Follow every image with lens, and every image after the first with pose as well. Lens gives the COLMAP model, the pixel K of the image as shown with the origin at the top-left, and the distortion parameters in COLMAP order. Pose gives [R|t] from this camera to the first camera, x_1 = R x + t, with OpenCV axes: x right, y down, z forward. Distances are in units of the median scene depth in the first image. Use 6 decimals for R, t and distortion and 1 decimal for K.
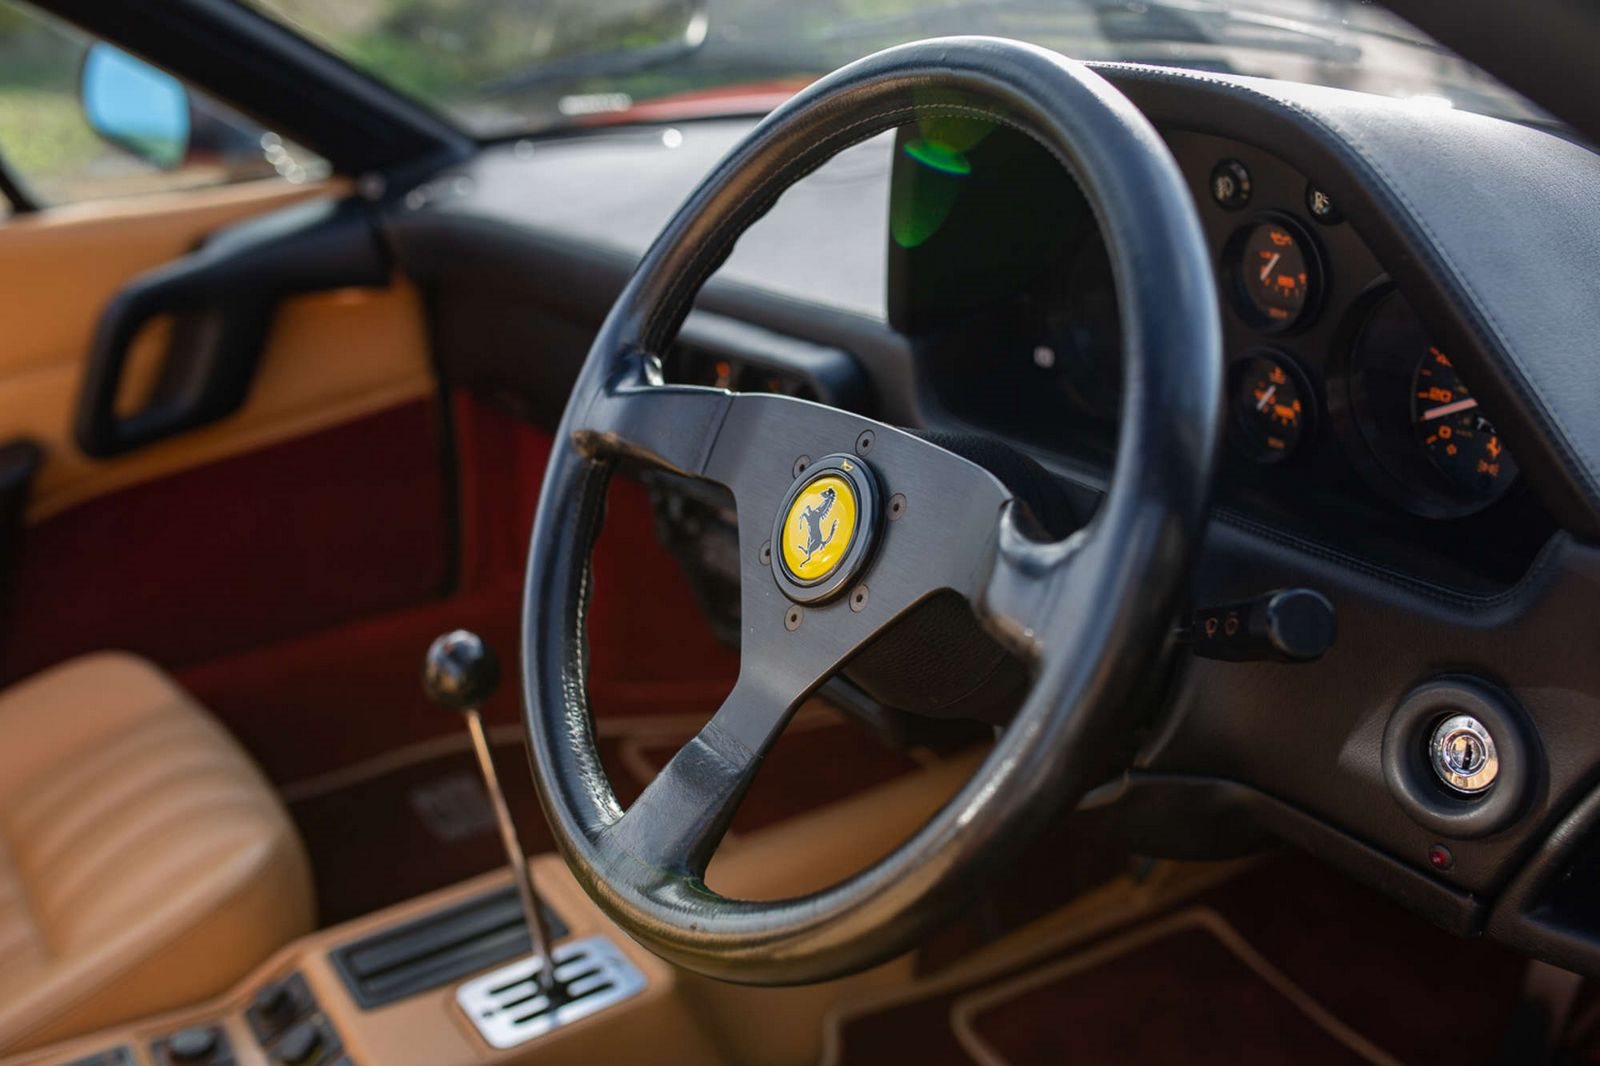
lens RADIAL K [[1622.0, 0, 797.0], [0, 1622.0, 531.6], [0, 0, 1]] dist [-0.024978, 0.000000]
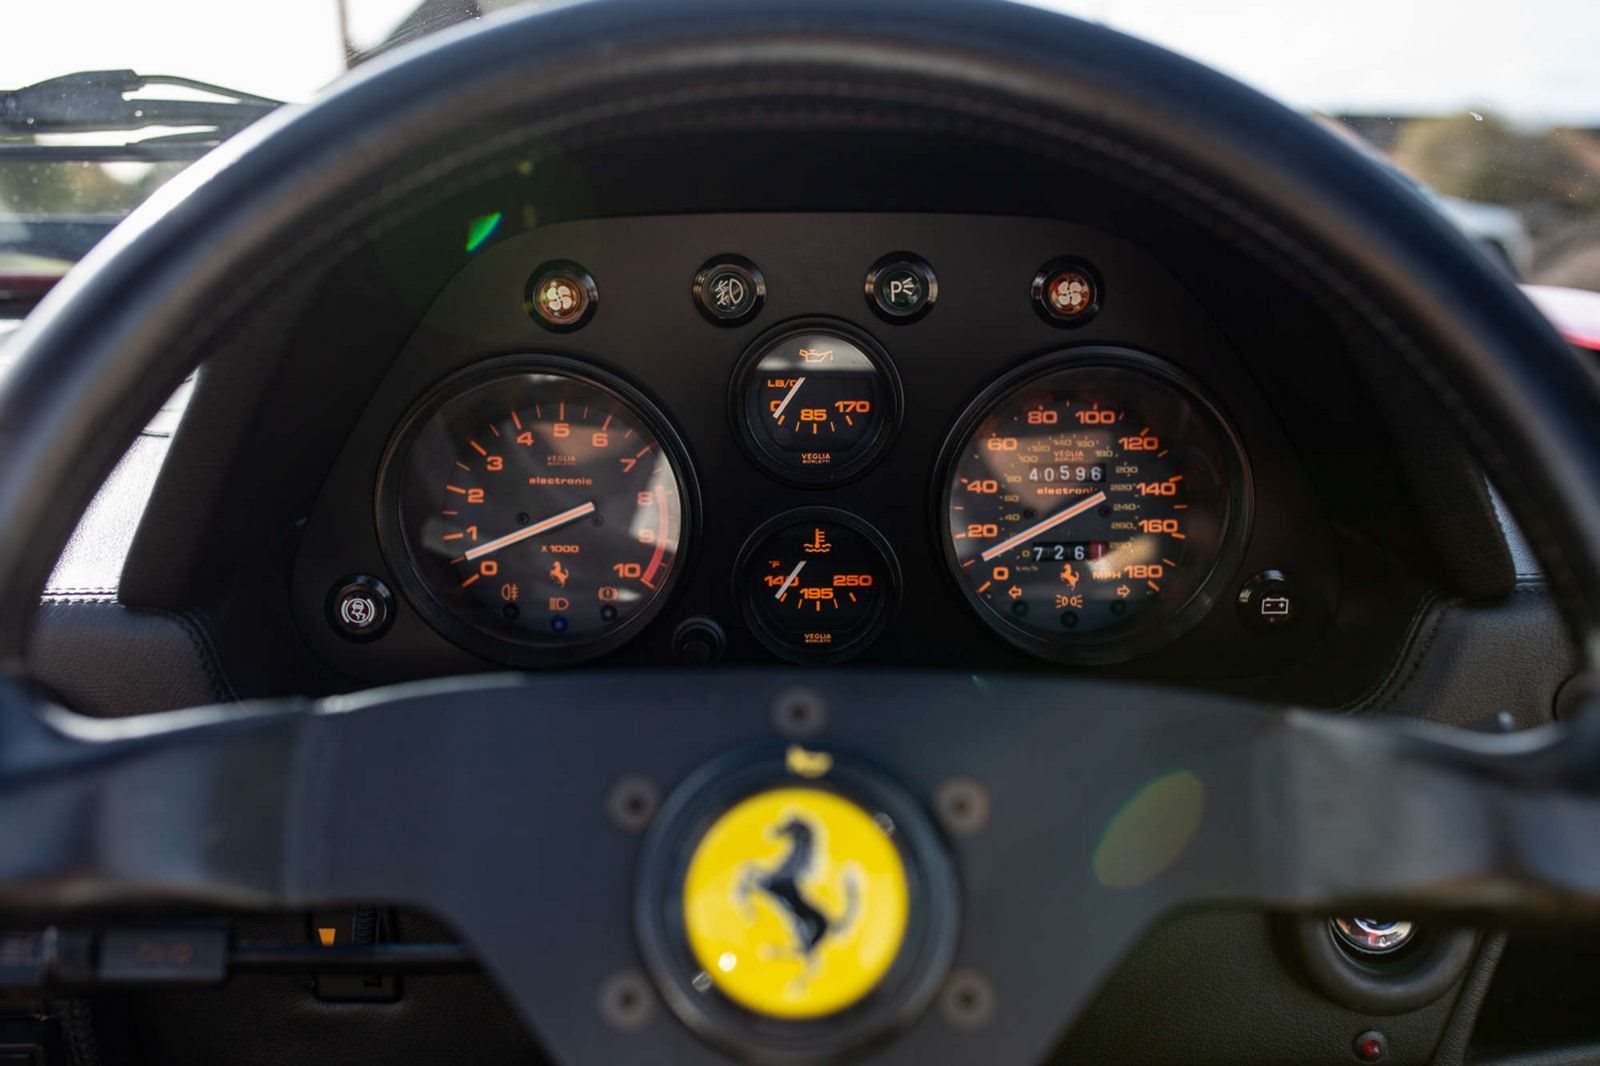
lens RADIAL K [[1622.0, 0, 812.8], [0, 1622.0, 541.5], [0, 0, 1]] dist [-0.024978, 0.000000]
pose [[0.544075, -0.128058, 0.829207, -0.318104], [0.286403, 0.957270, -0.040085, -0.070271], [-0.788642, 0.259297, 0.557503, 0.605953]]
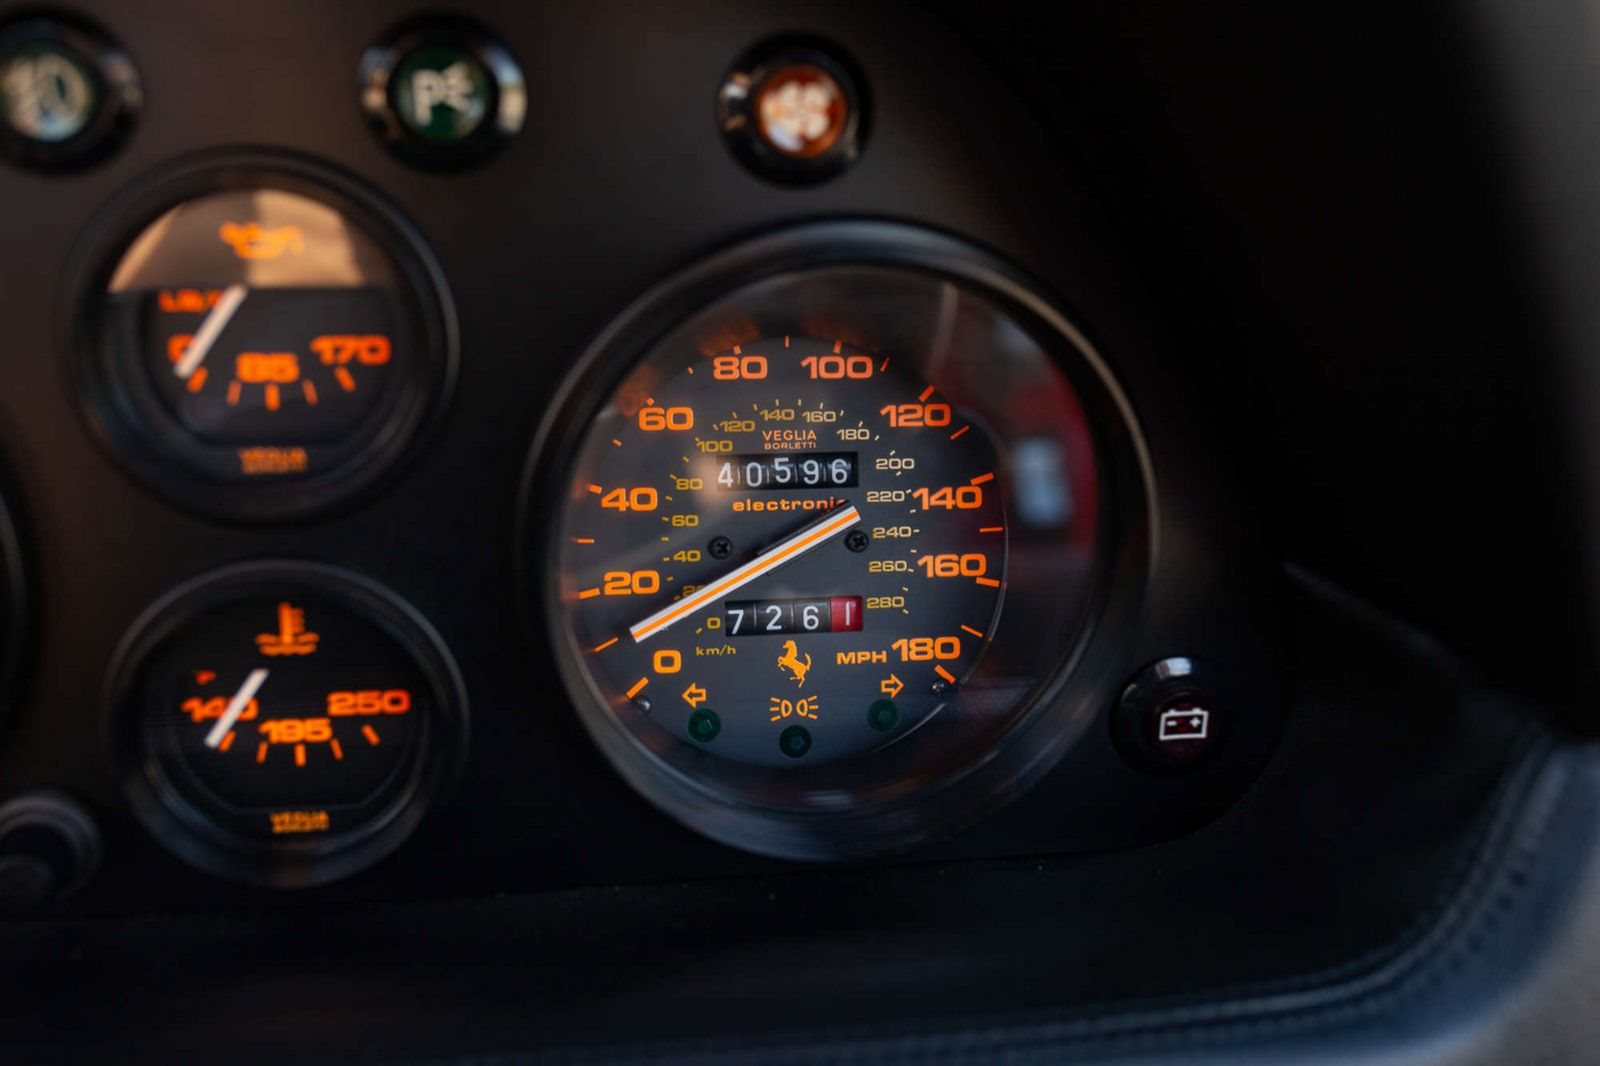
lens RADIAL K [[1622.0, 0, 762.9], [0, 1622.0, 524.2], [0, 0, 1]] dist [-0.024978, 0.000000]
pose [[0.391490, -0.161685, 0.905866, 0.023036], [0.304757, 0.951666, 0.038152, -0.103739], [-0.868250, 0.261133, 0.421842, 0.771730]]
